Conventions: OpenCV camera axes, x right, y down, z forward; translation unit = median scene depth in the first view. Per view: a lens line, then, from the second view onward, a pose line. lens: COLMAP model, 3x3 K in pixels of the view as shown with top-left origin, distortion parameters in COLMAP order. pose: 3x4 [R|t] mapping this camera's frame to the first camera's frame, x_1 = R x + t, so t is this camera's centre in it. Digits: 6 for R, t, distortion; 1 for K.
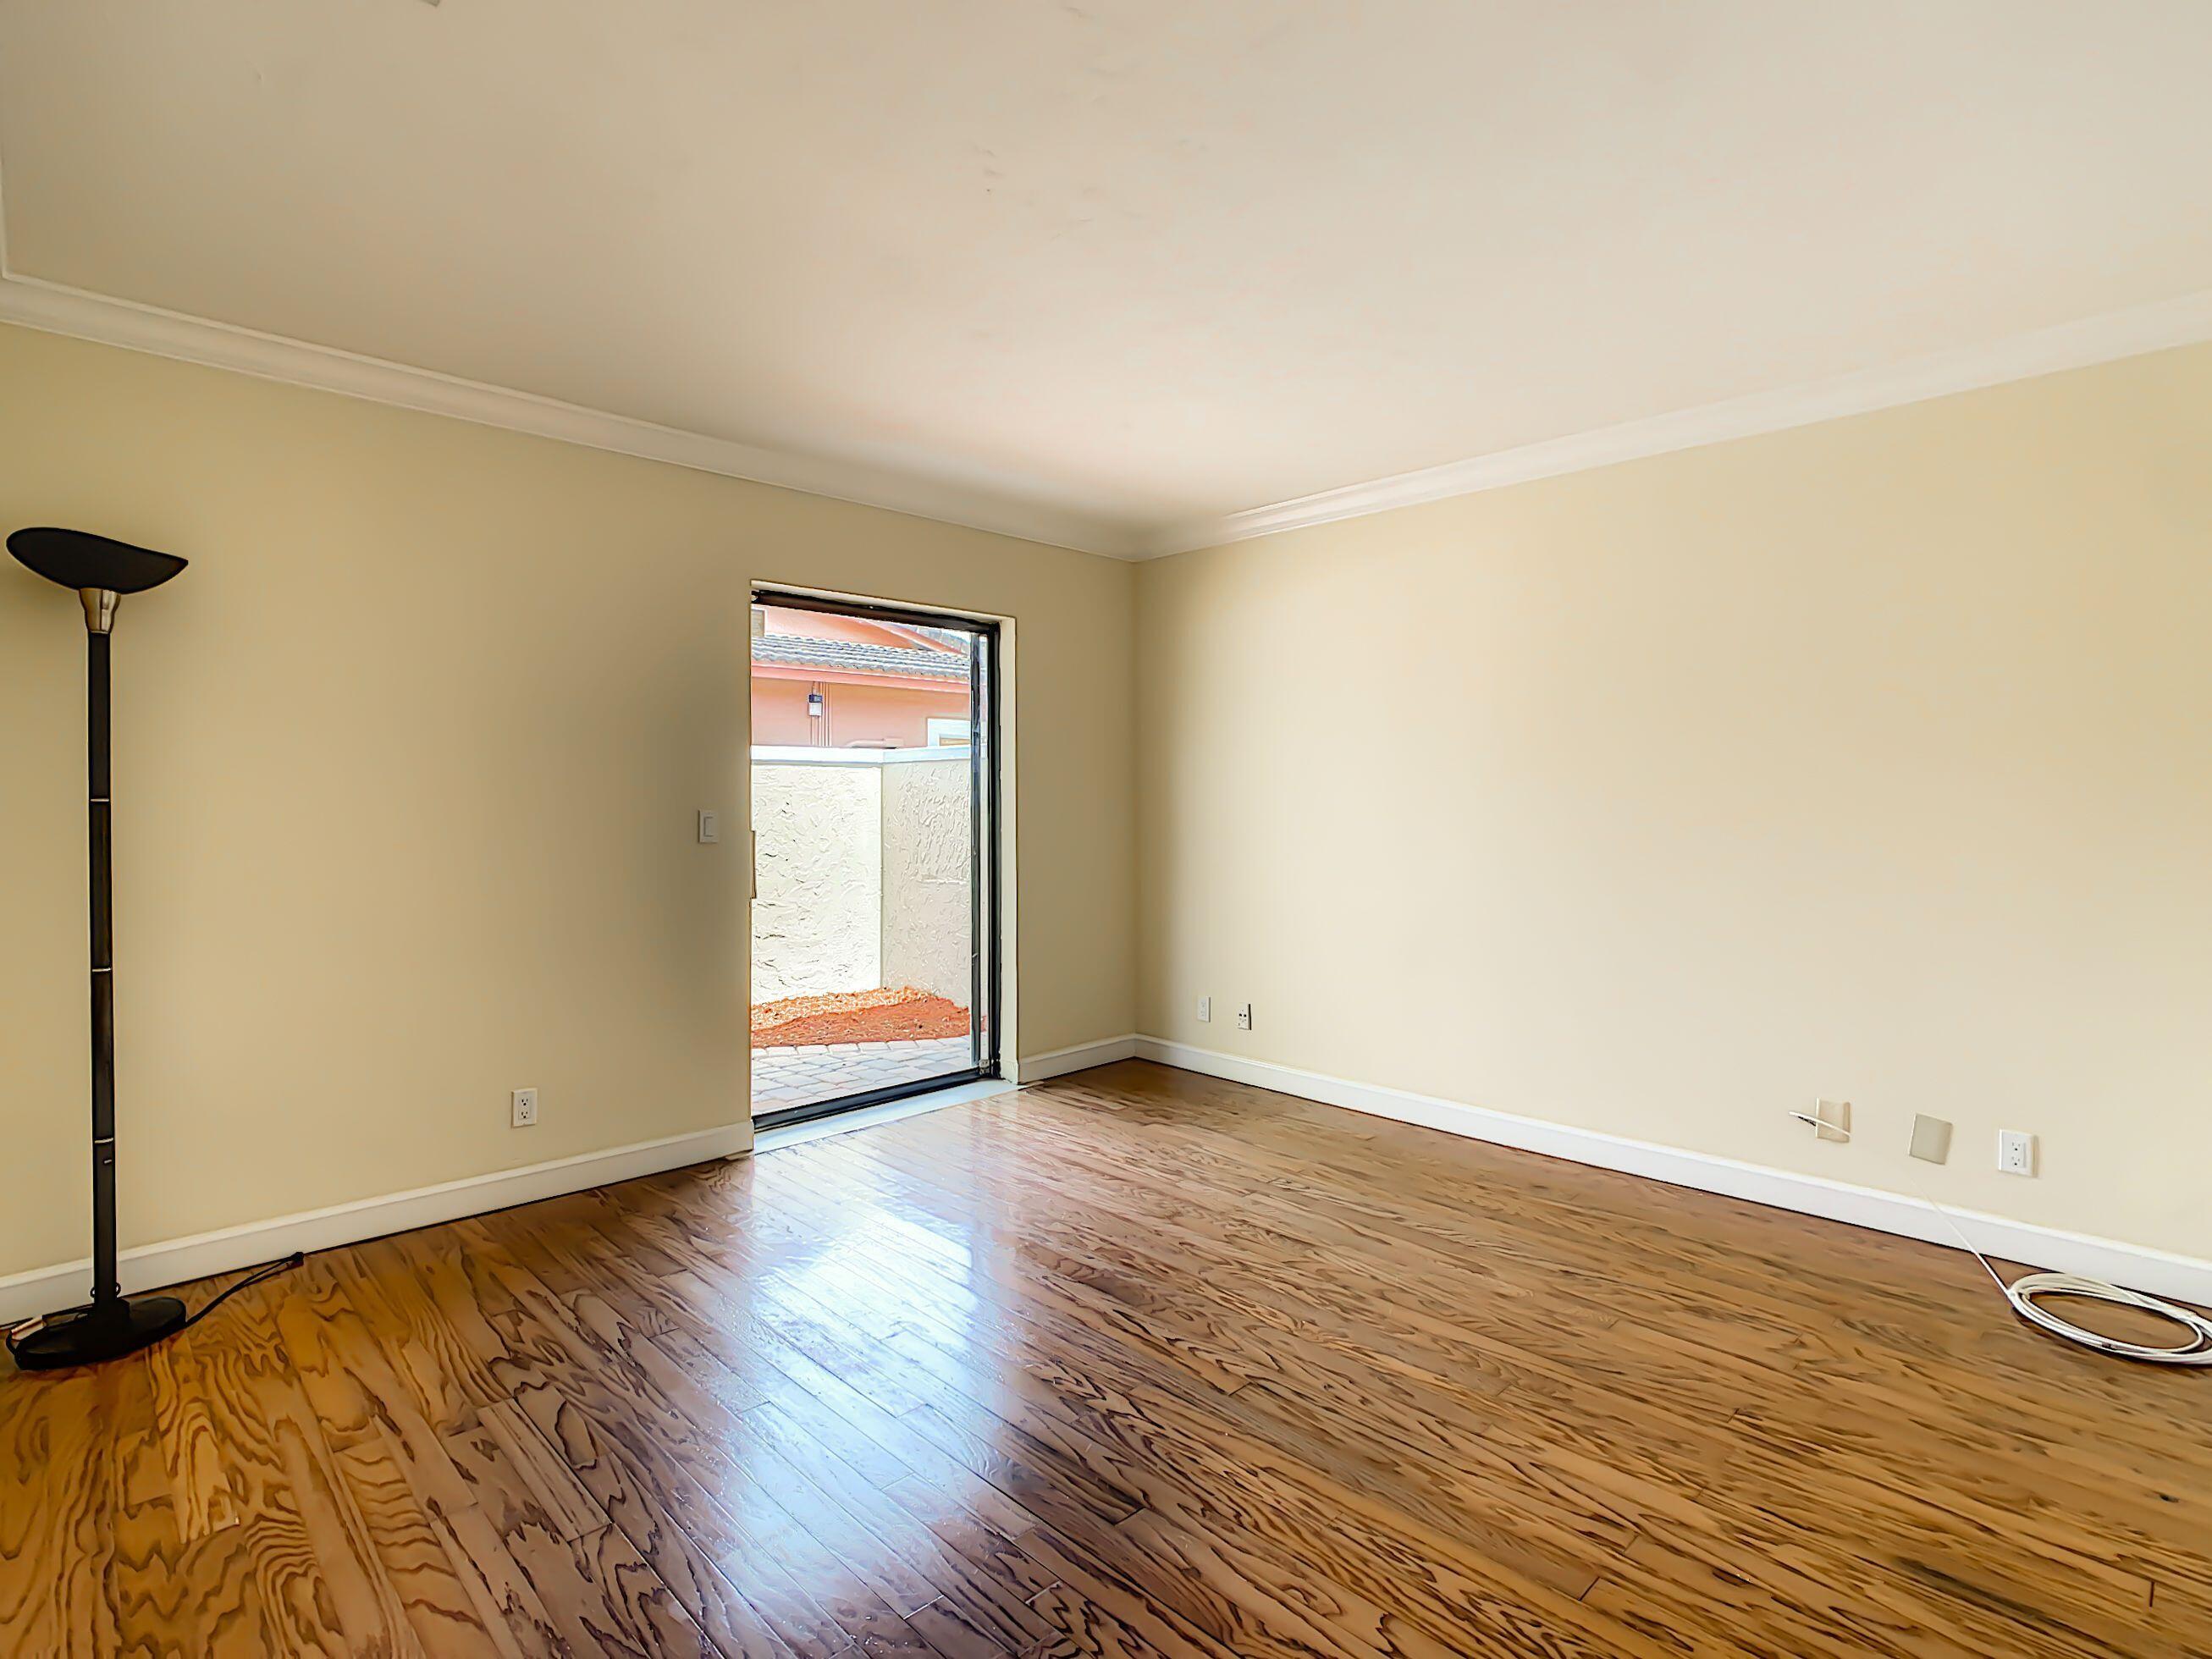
lens RADIAL K [[1108.4, 0, 1110.2], [0, 1108.4, 817.6], [0, 0, 1]] dist [-0.015583, 0.001258]
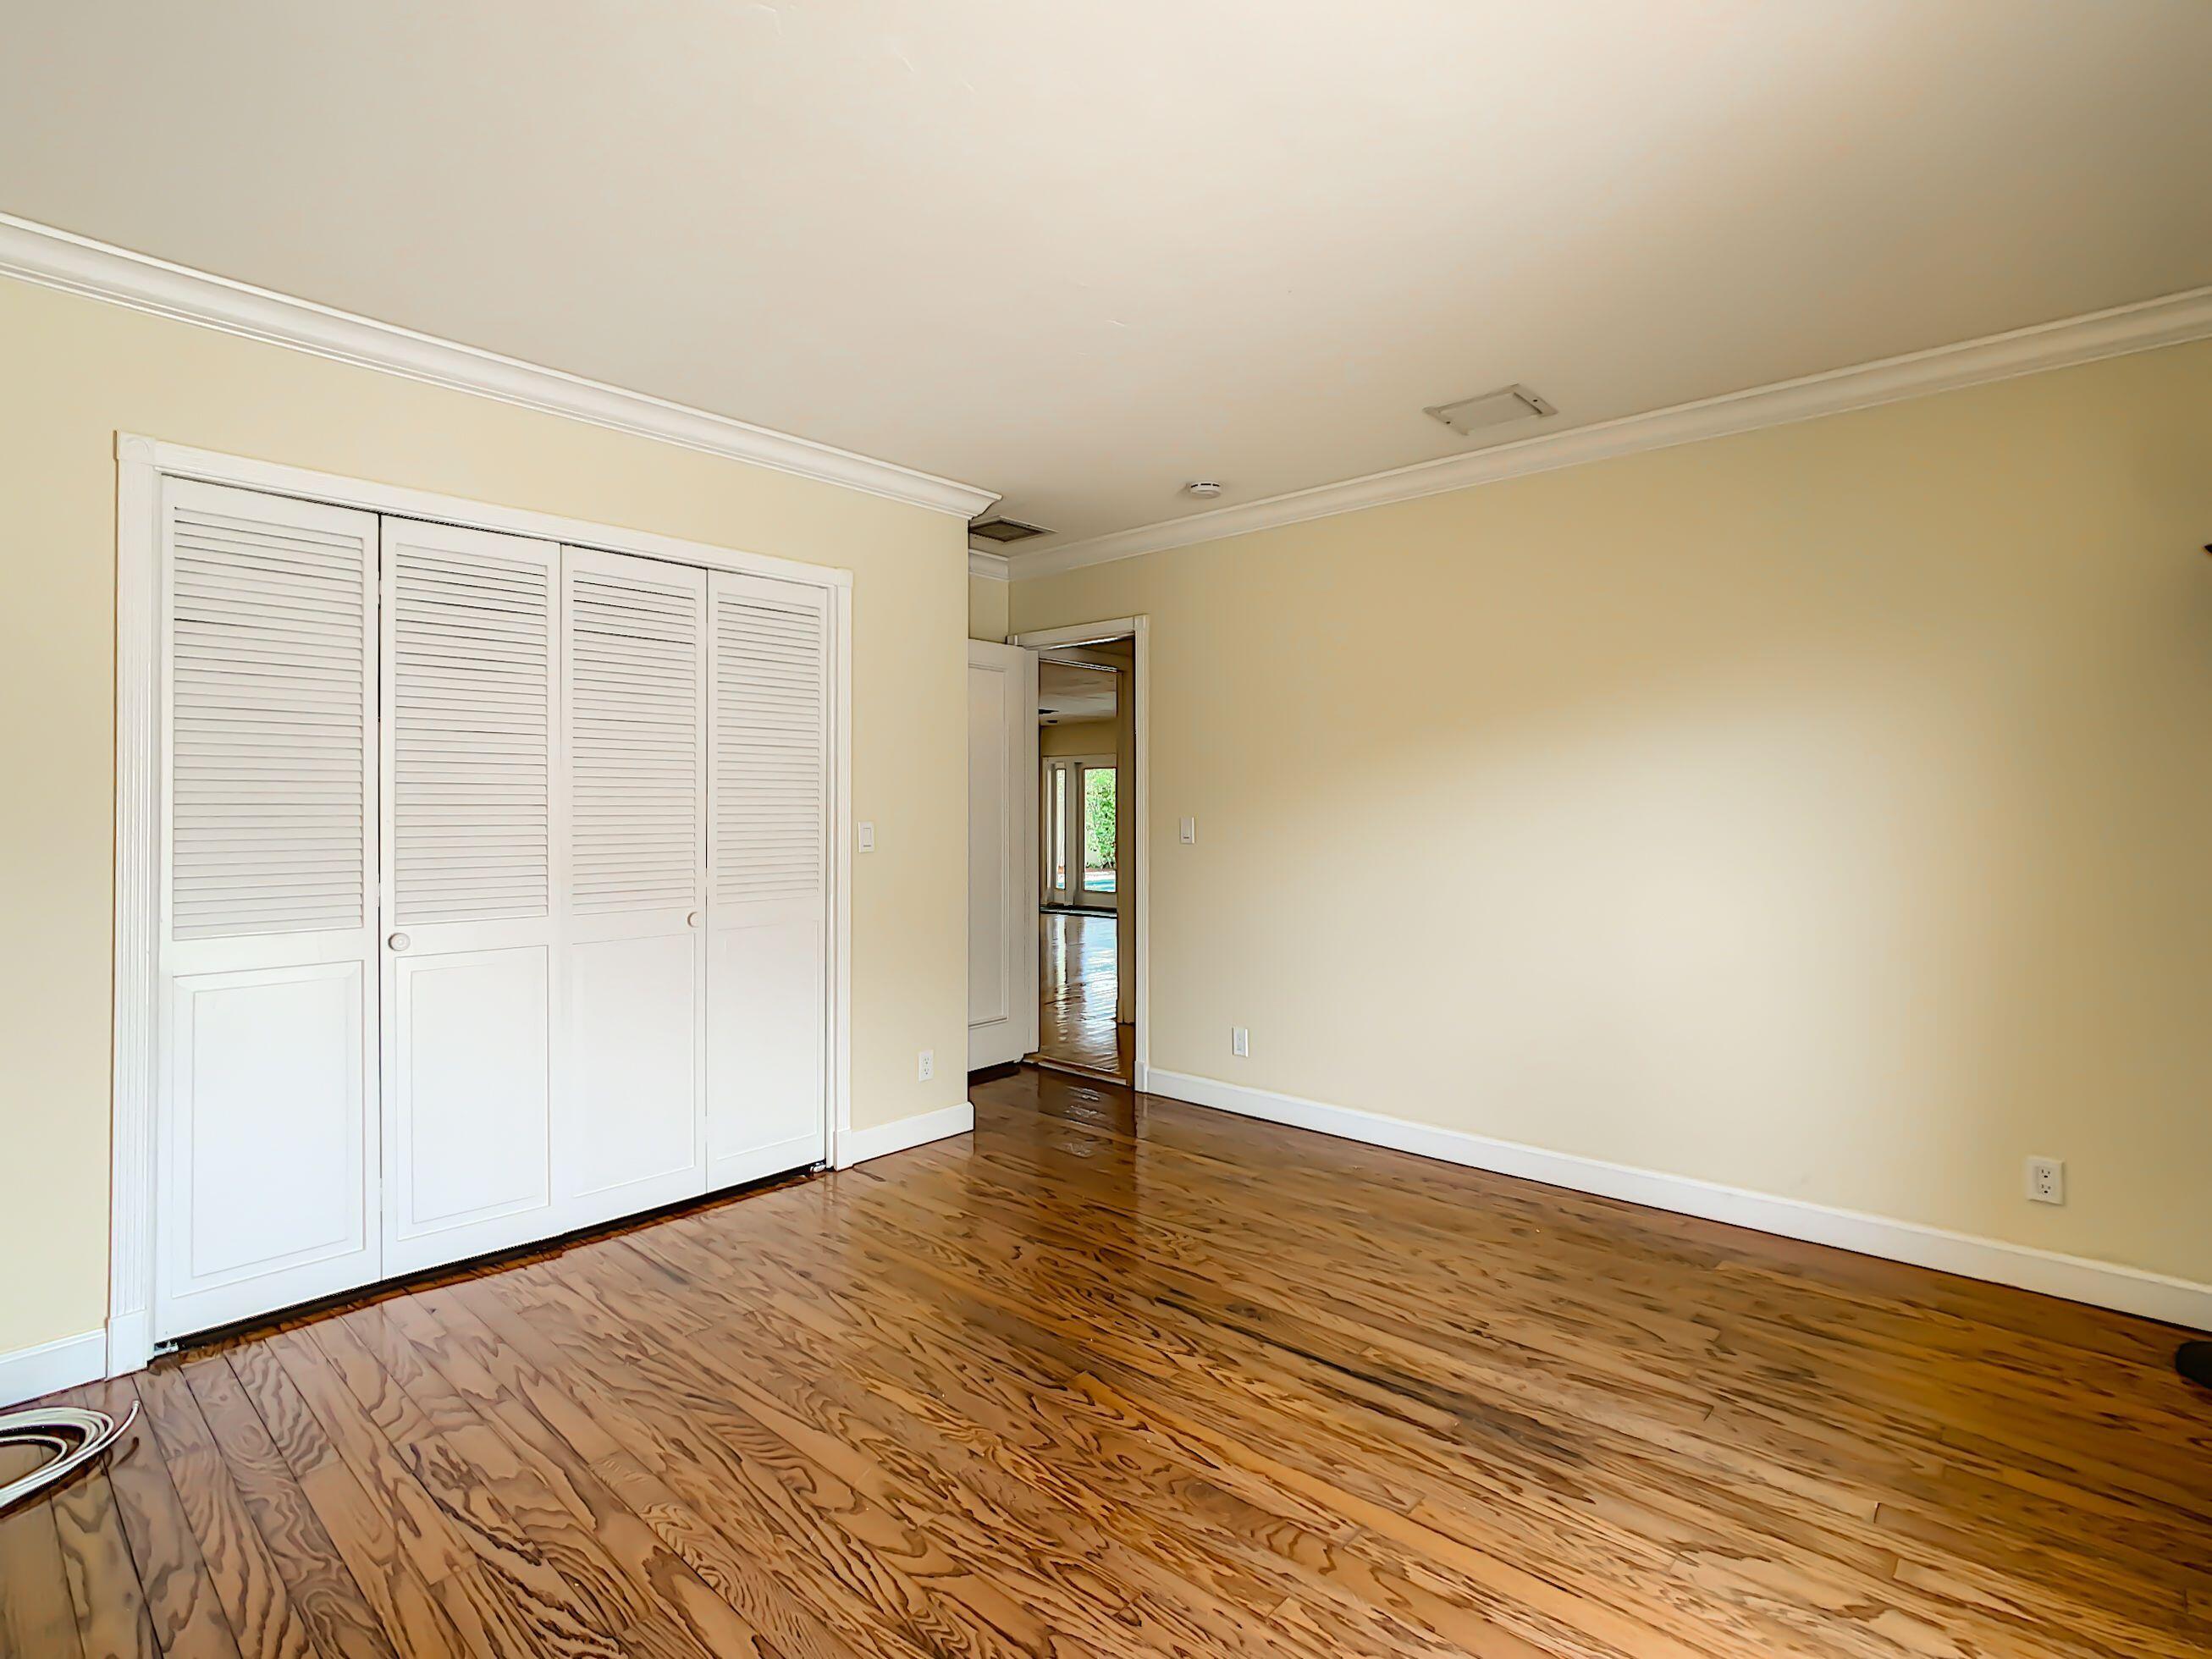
lens RADIAL K [[1108.4, 0, 1103.4], [0, 1108.4, 816.3], [0, 0, 1]] dist [-0.015583, 0.001258]
pose [[-0.998439, 0.001087, -0.055841, 0.138101], [-0.000455, 0.999619, 0.027590, -0.042712], [0.055850, 0.027572, -0.998058, 1.903244]]
